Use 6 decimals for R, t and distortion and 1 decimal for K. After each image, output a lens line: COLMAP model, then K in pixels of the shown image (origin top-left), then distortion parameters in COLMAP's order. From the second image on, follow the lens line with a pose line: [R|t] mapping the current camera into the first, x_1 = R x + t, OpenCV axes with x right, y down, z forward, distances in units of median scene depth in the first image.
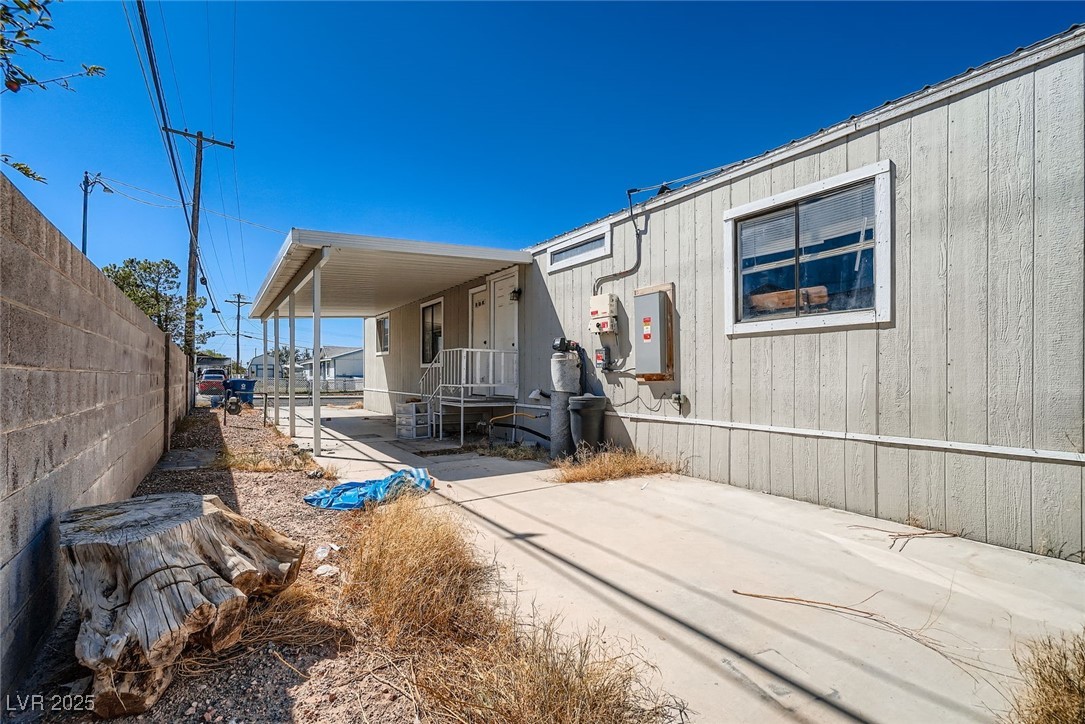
lens RADIAL K [[477.1, 0, 543.9], [0, 477.1, 369.5], [0, 0, 1]] dist [-0.023540, 0.004050]
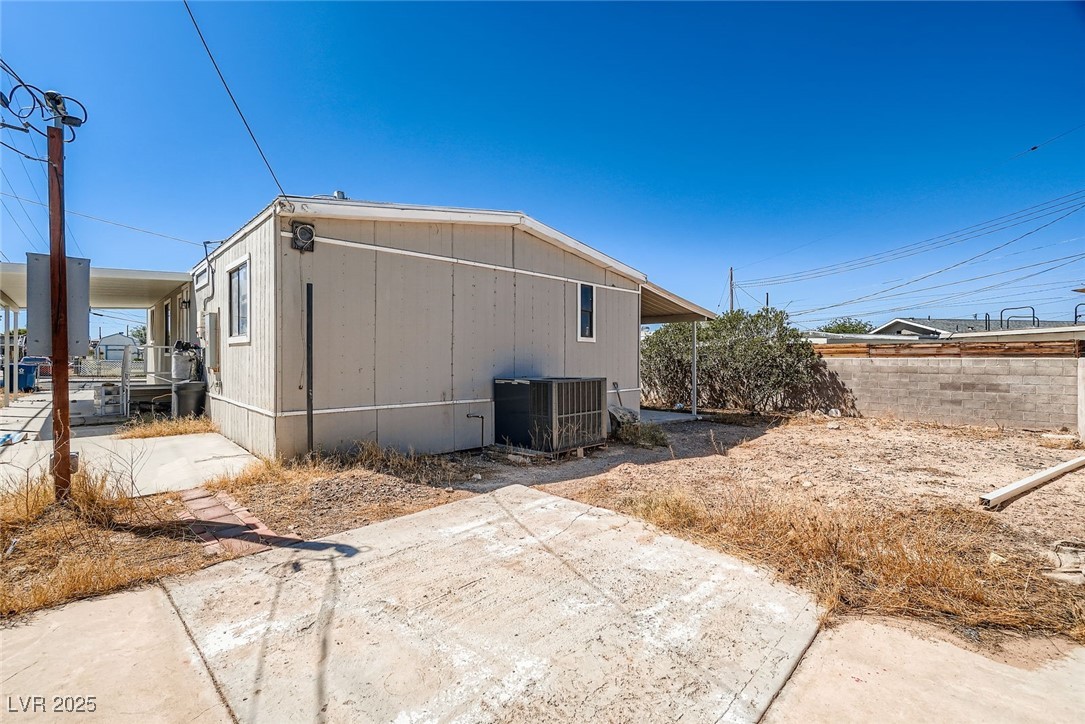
lens RADIAL K [[477.1, 0, 541.4], [0, 477.1, 358.4], [0, 0, 1]] dist [-0.023540, 0.004050]
pose [[0.986486, -0.002423, 0.163827, 0.865035], [-0.001053, 0.999776, 0.021131, -0.043239], [-0.163842, -0.021018, 0.986263, -0.556125]]
